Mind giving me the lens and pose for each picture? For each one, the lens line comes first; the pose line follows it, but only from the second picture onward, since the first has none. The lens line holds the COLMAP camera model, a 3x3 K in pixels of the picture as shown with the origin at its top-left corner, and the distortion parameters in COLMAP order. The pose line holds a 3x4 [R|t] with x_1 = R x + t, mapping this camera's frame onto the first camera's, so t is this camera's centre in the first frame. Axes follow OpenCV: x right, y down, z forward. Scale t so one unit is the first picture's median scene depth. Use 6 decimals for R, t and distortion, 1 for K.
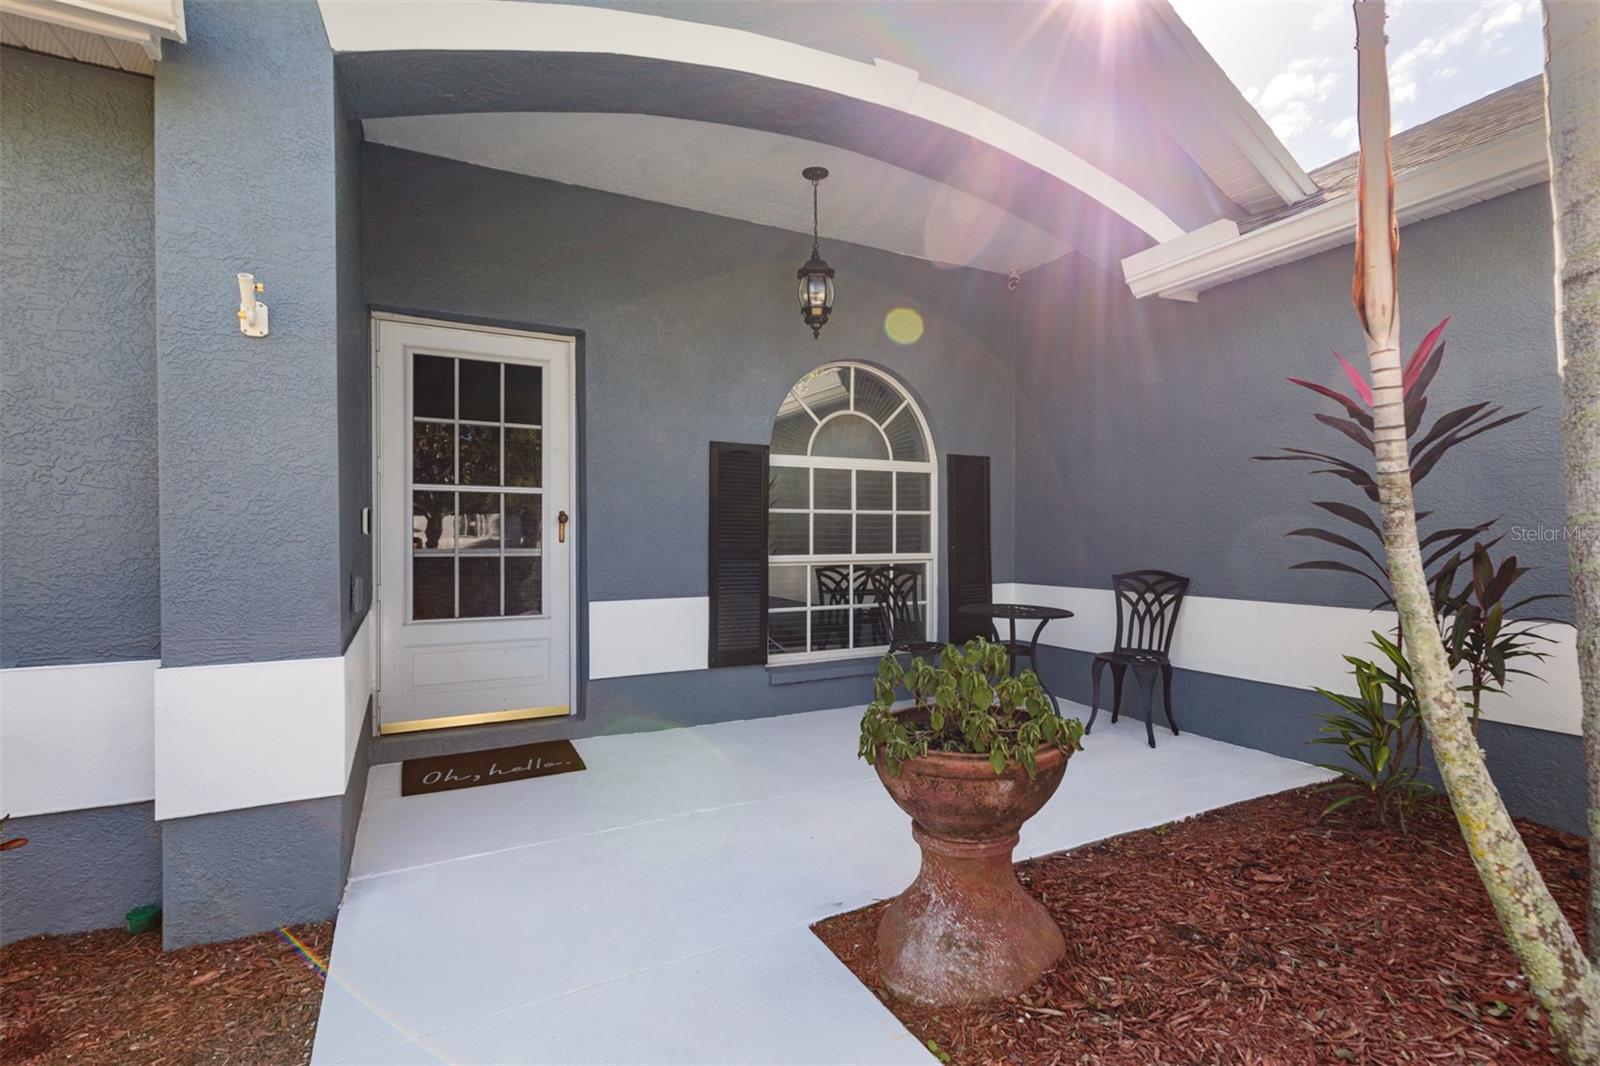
lens RADIAL K [[737.6, 0, 800.1], [0, 737.6, 533.3], [0, 0, 1]] dist [0.006339, -0.002312]
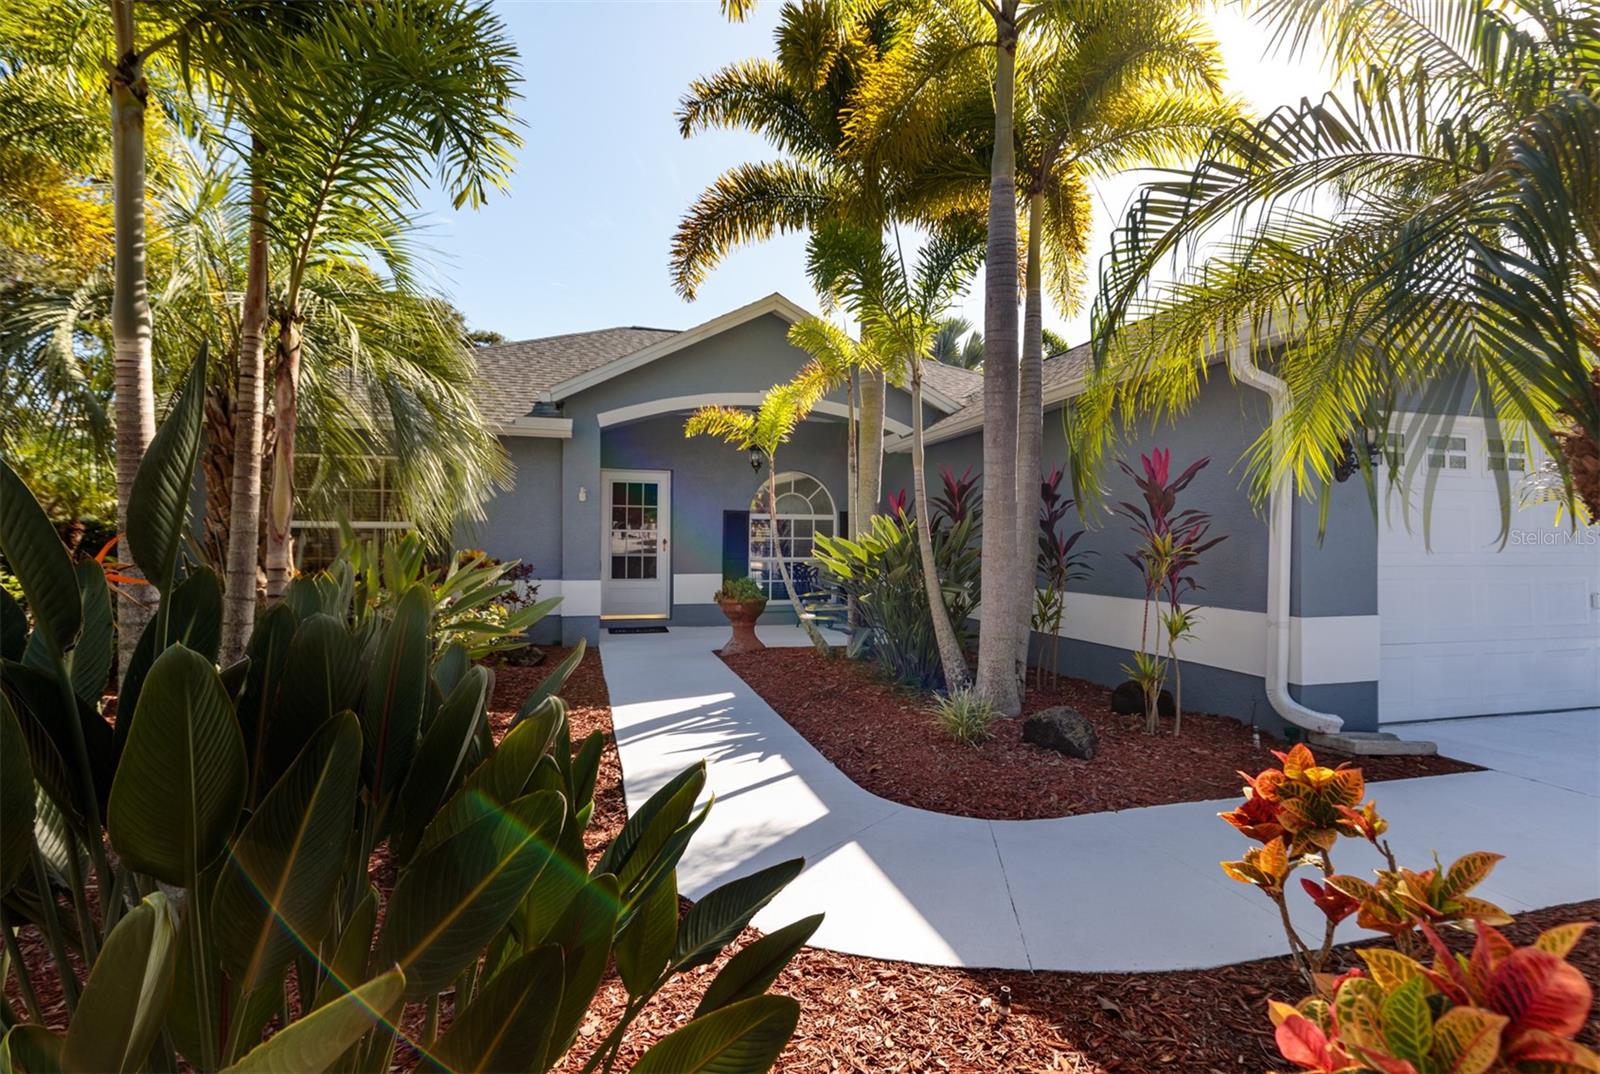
lens RADIAL K [[746.5, 0, 798.8], [0, 746.5, 534.3], [0, 0, 1]] dist [-0.004985, 0.001158]
pose [[0.980244, 0.009168, -0.197582, 0.654700], [-0.009364, 0.999956, -0.000059, -0.050520], [0.197572, 0.001908, 0.980286, -1.469527]]
